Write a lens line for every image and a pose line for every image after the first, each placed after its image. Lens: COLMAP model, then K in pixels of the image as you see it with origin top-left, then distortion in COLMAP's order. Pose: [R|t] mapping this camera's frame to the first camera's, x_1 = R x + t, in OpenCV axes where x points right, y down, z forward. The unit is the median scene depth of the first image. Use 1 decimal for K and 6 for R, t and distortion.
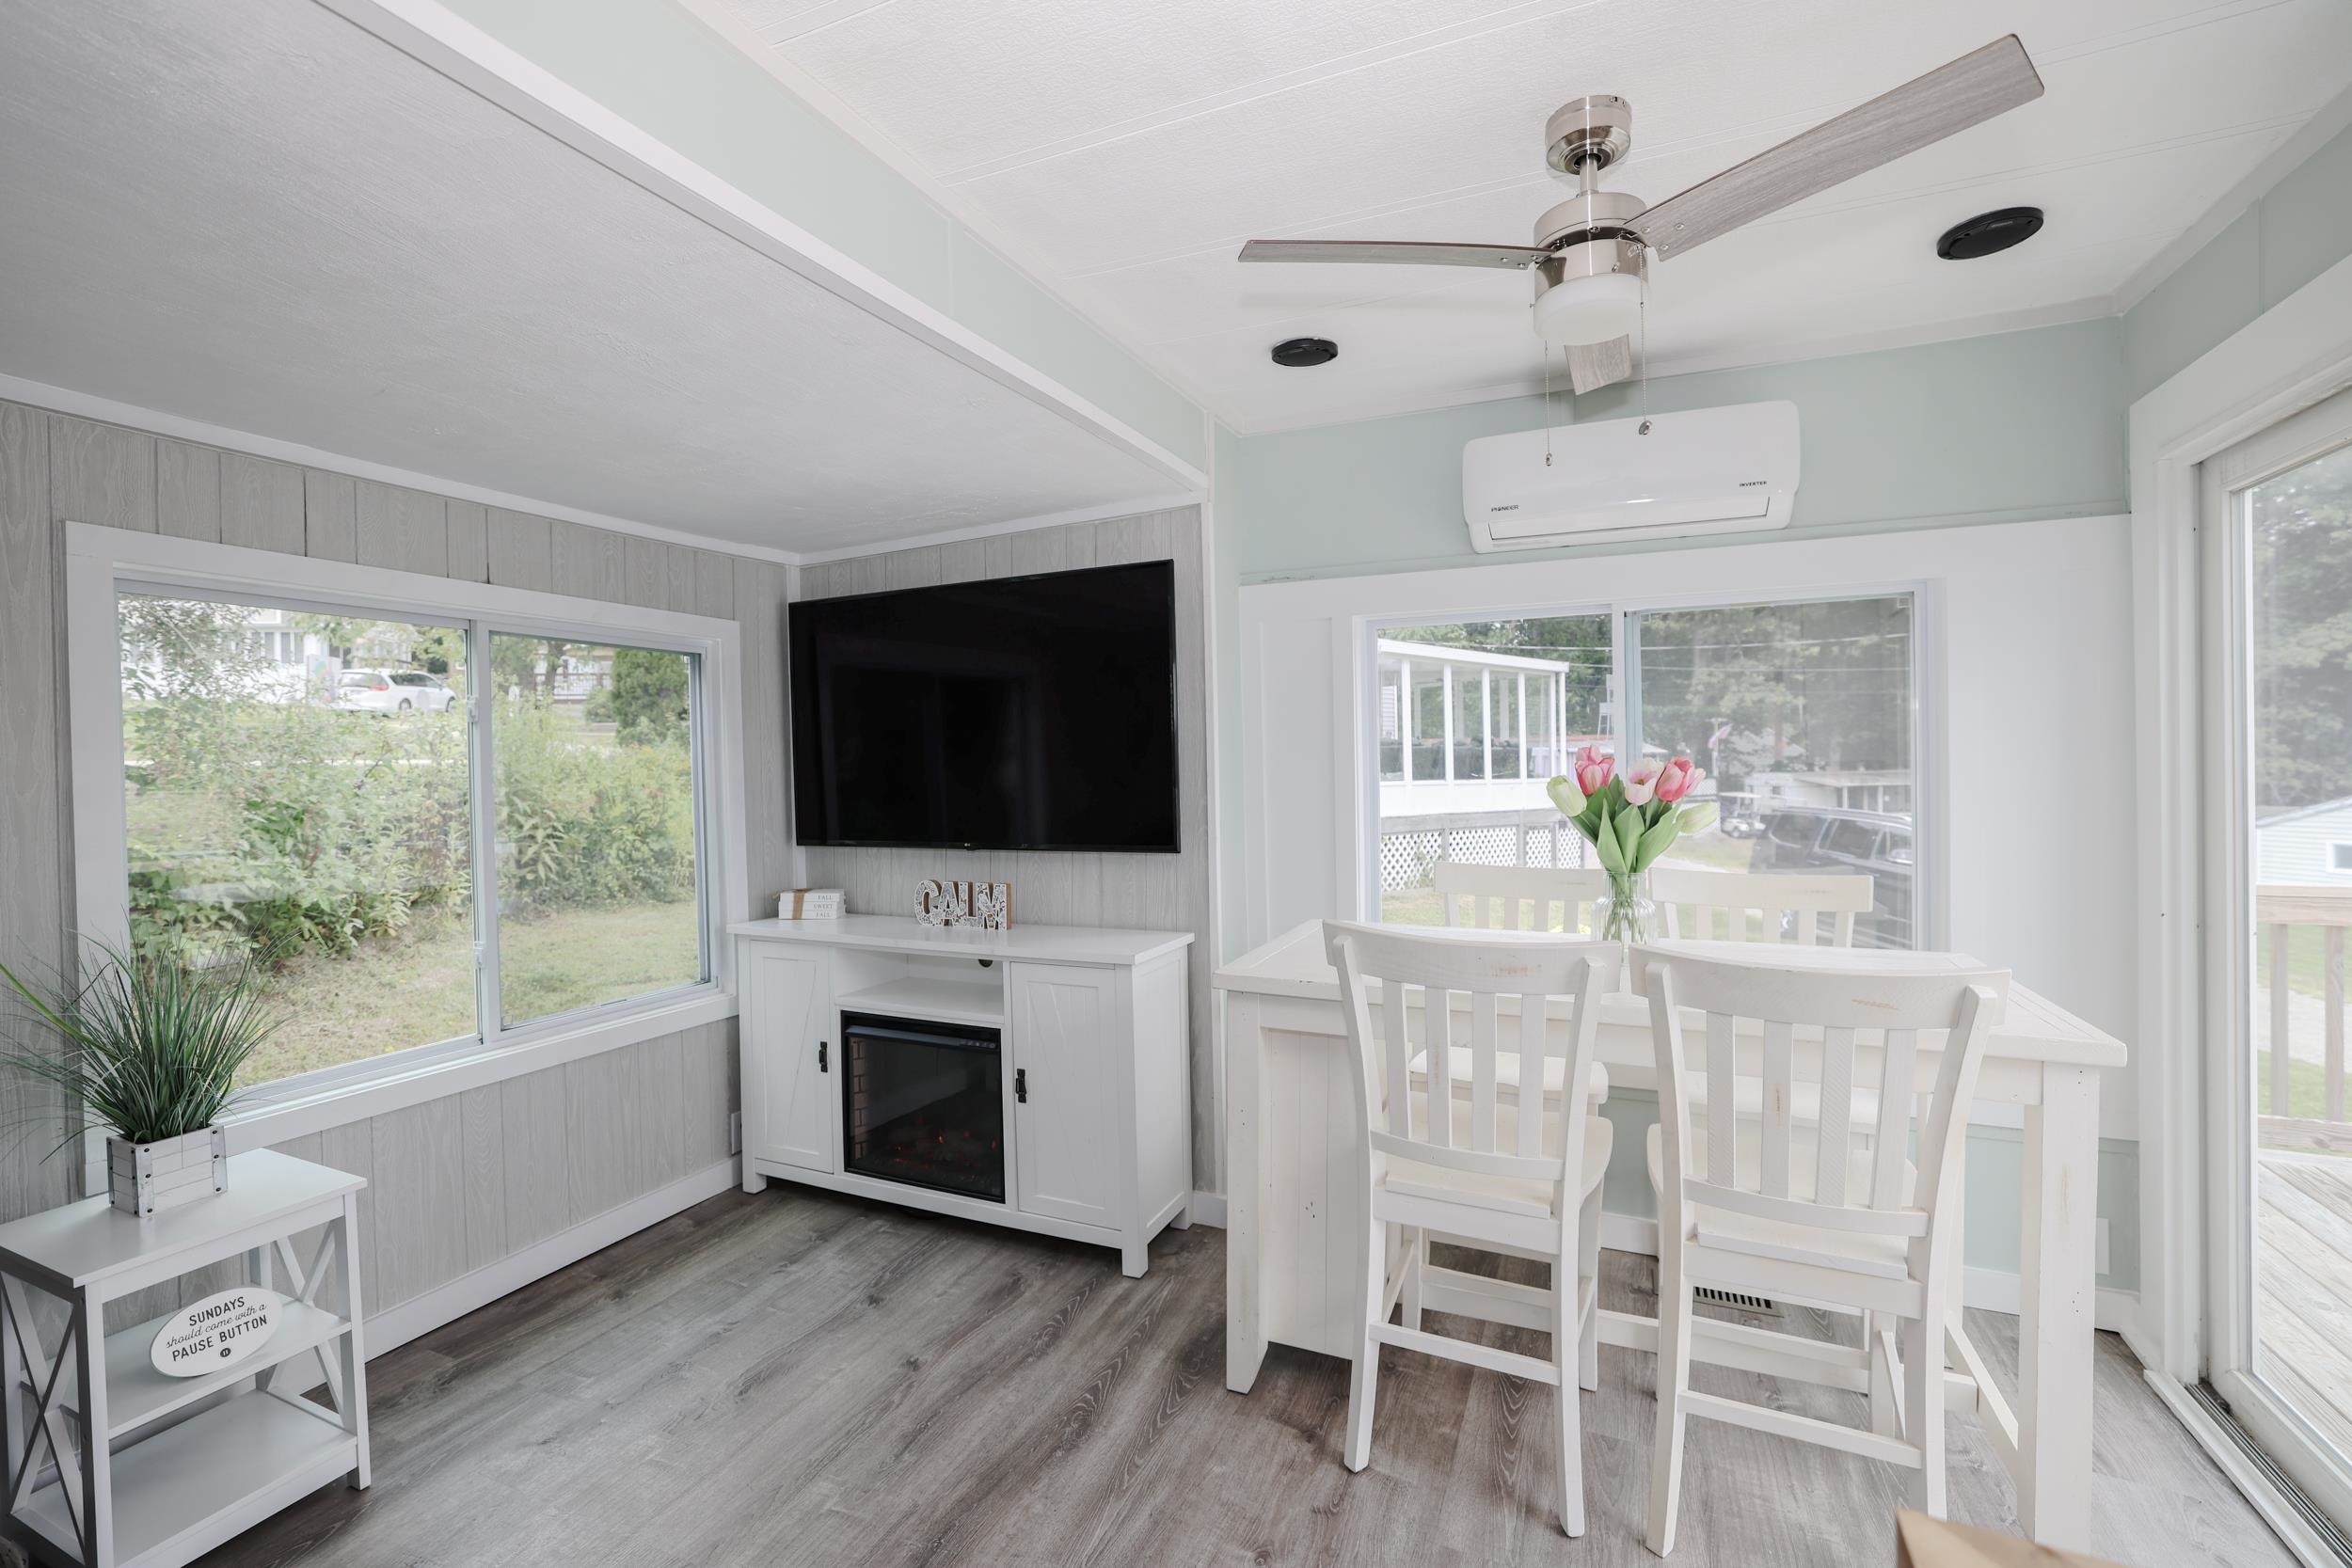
lens RADIAL K [[1015.5, 0, 1178.9], [0, 1015.5, 778.6], [0, 0, 1]] dist [-0.024792, 0.000619]
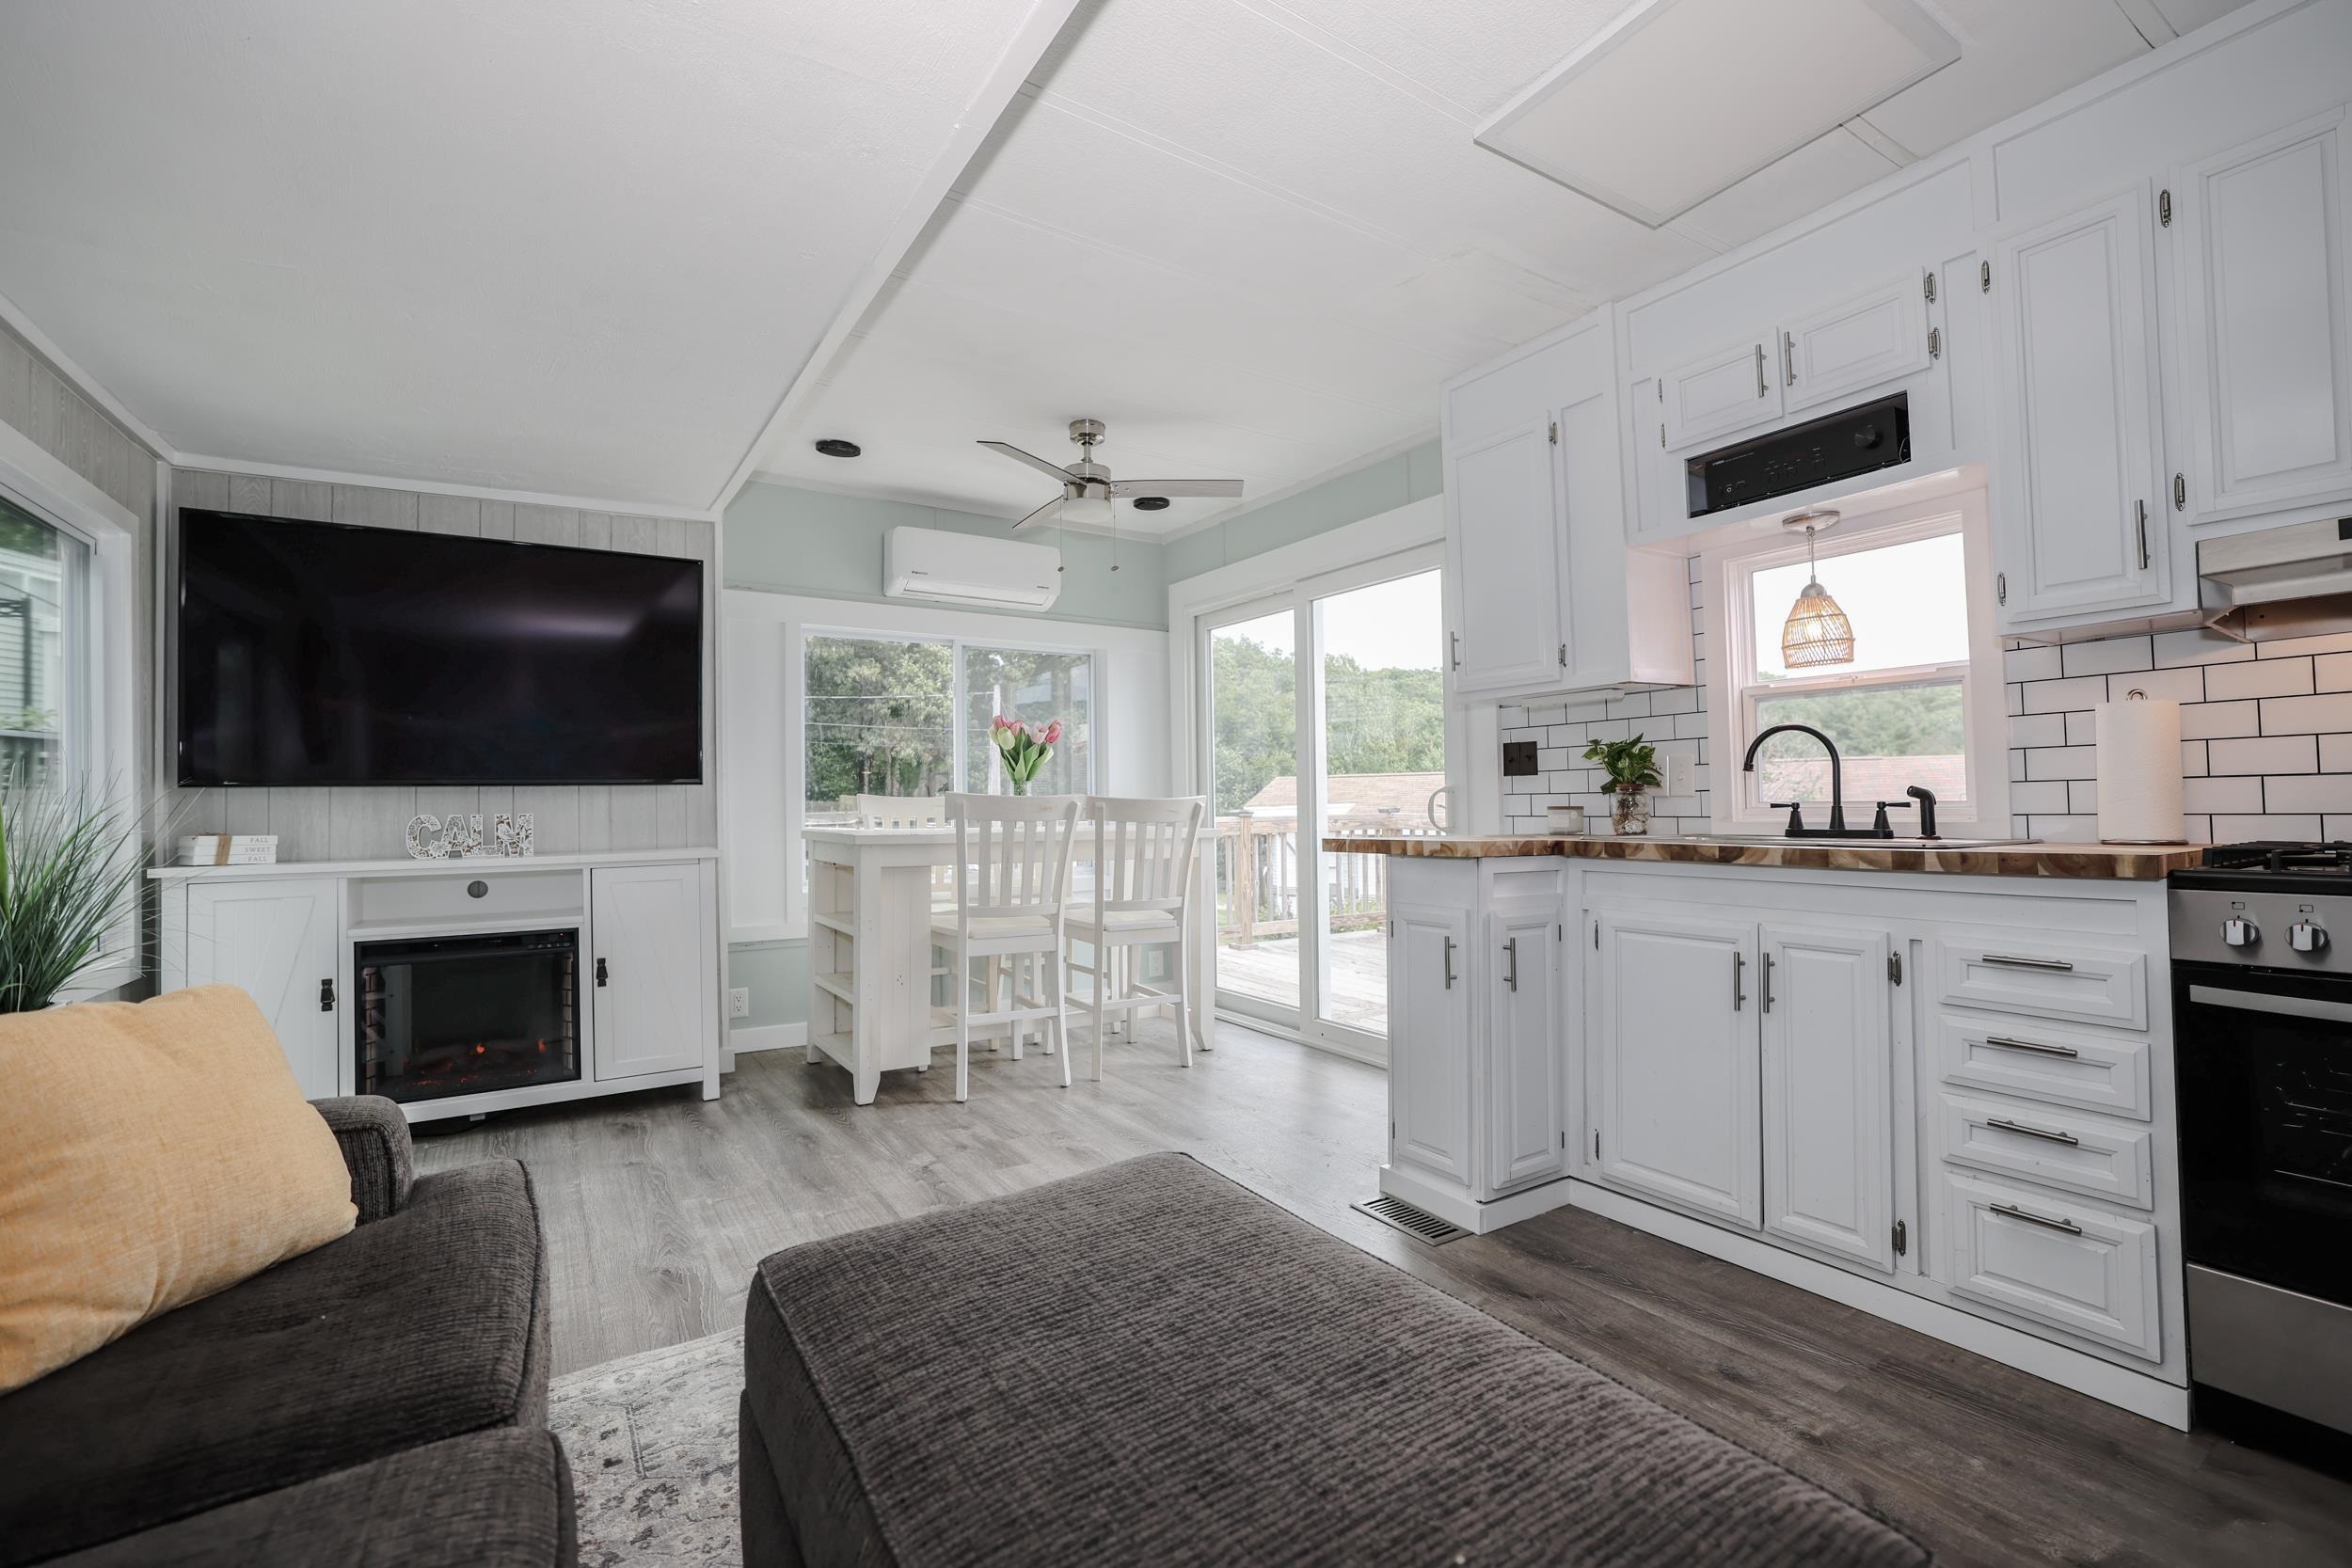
lens RADIAL K [[1015.5, 0, 1178.9], [0, 1015.5, 778.6], [0, 0, 1]] dist [-0.024792, 0.000619]
pose [[0.544200, 0.026870, 0.838525, -0.876942], [0.014680, 0.999029, -0.041540, 0.149777], [-0.838827, 0.034916, 0.543277, -0.248138]]
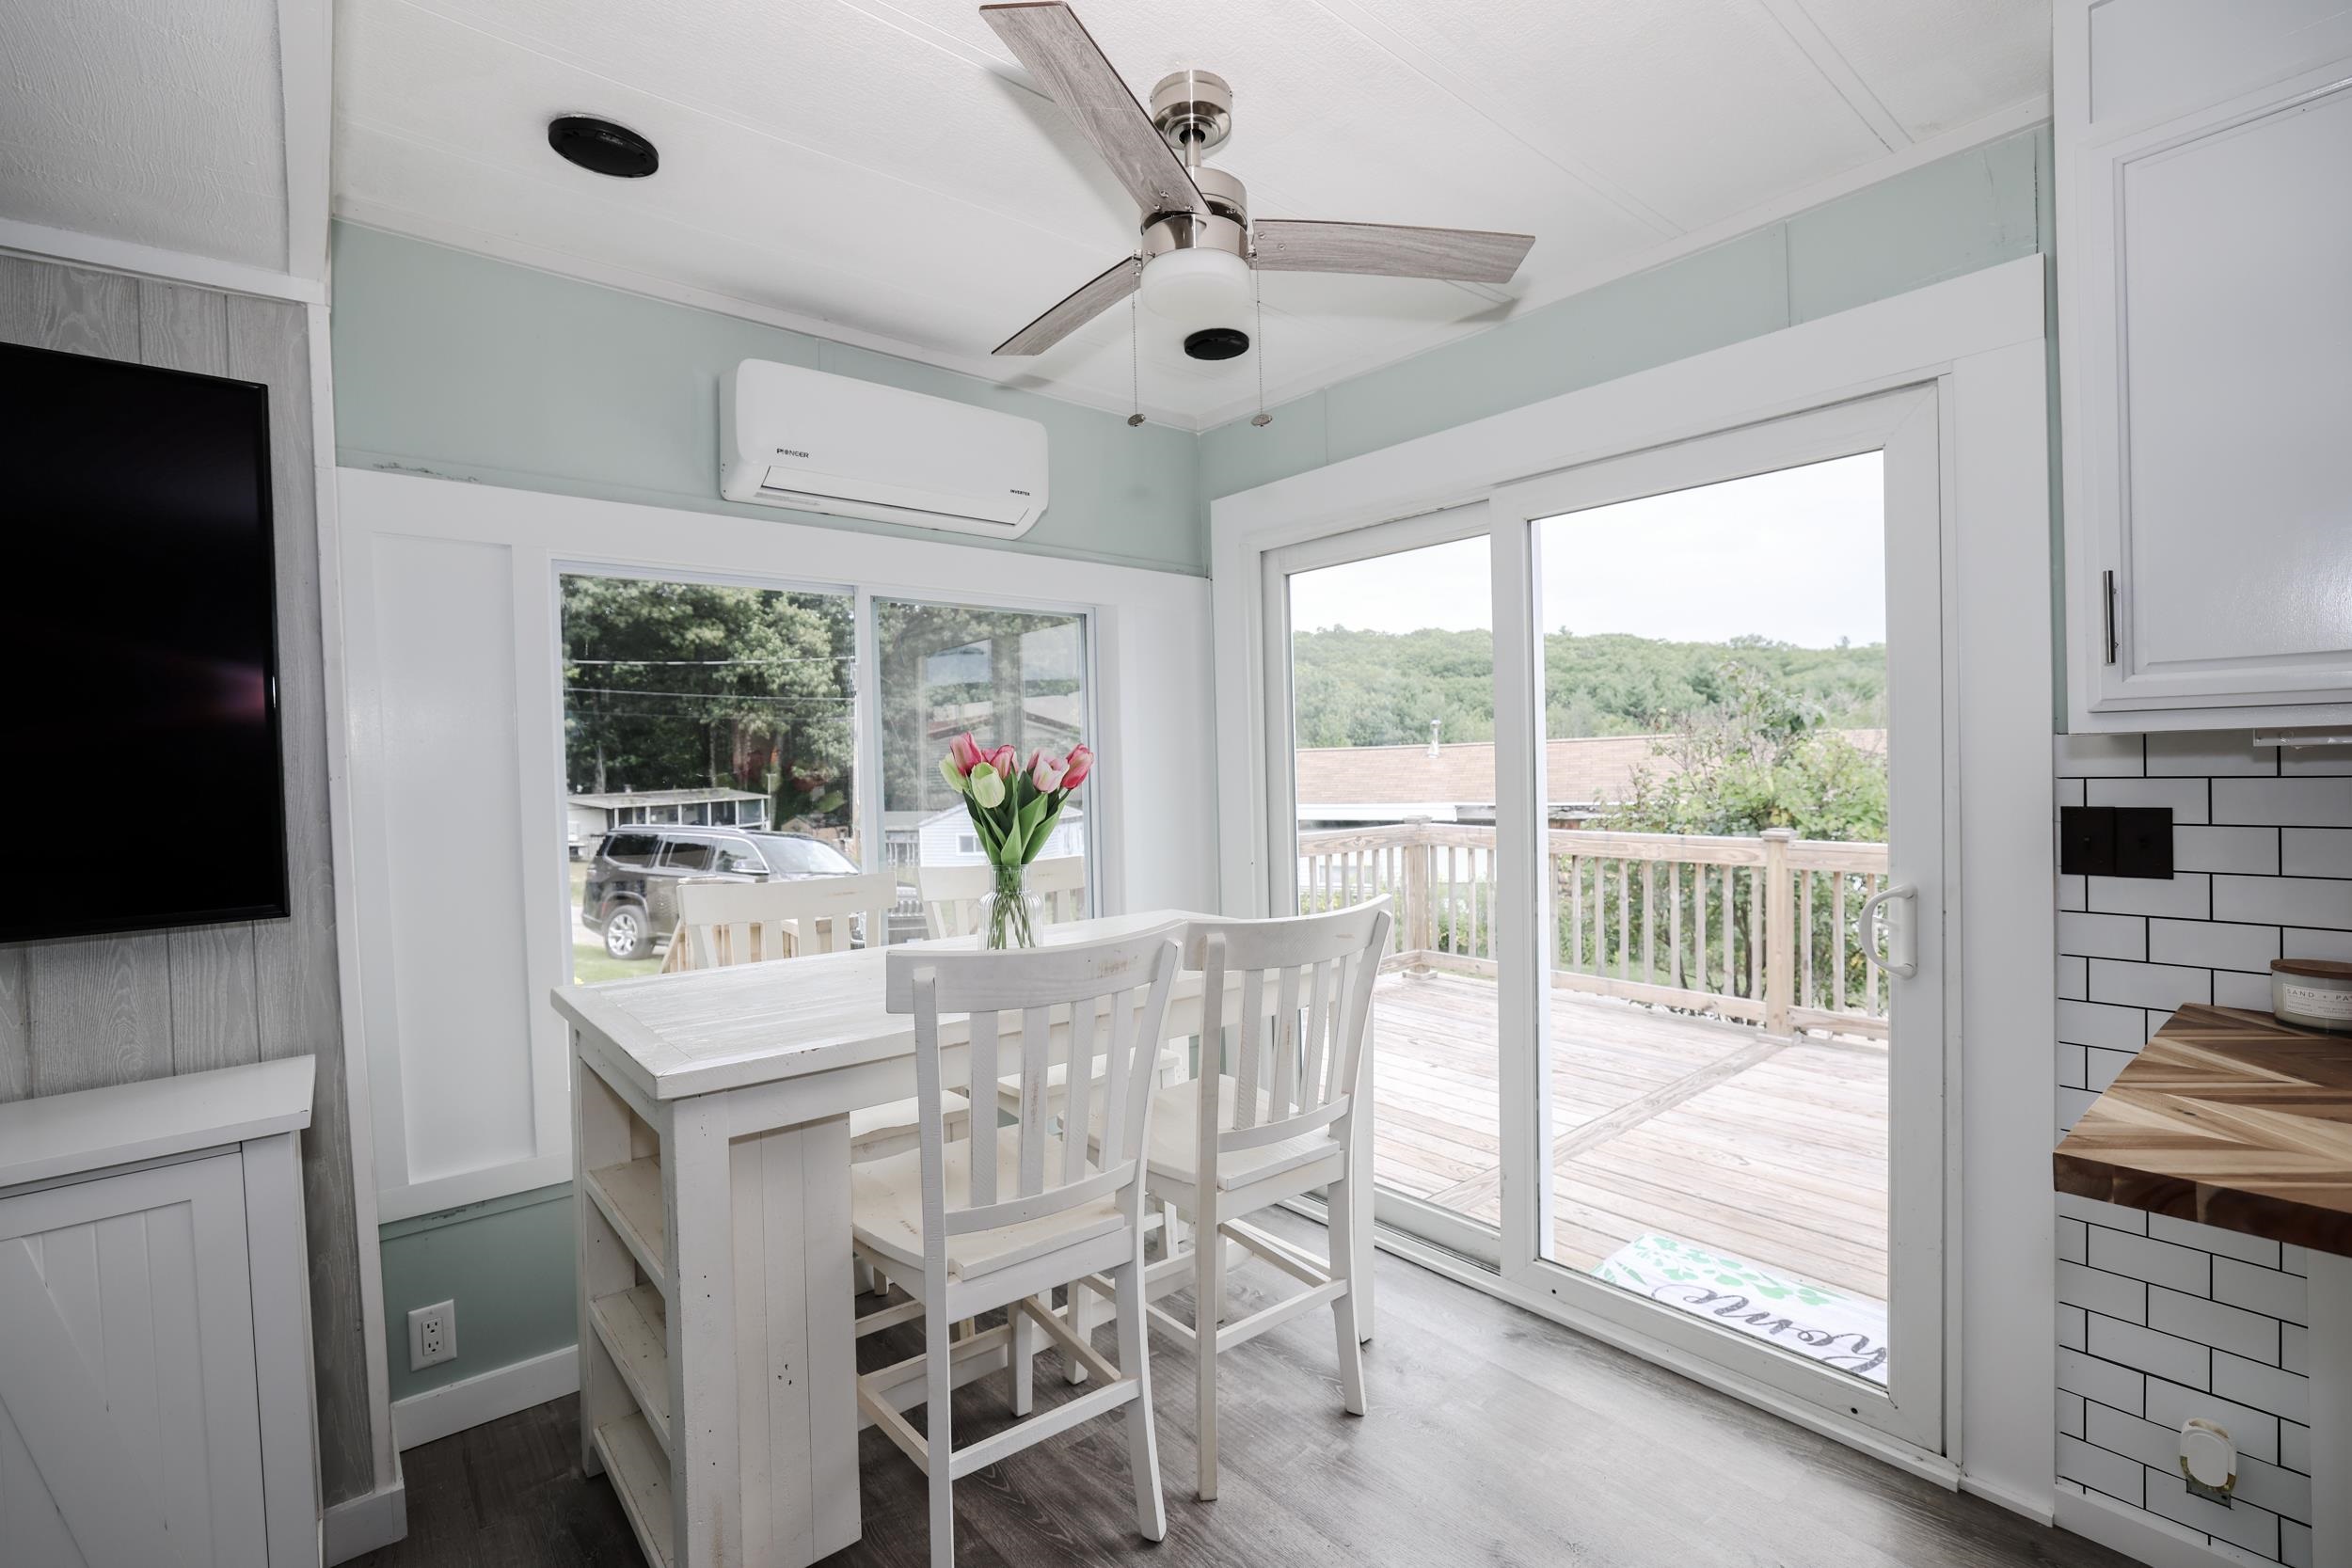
lens RADIAL K [[1041.3, 0, 1183.9], [0, 1041.3, 791.8], [0, 0, 1]] dist [-0.029837, 0.000023]
pose [[0.433630, -0.018696, 0.900897, -0.335162], [0.029252, 0.999550, 0.006664, 0.018267], [-0.900616, 0.023463, 0.433982, 0.369724]]
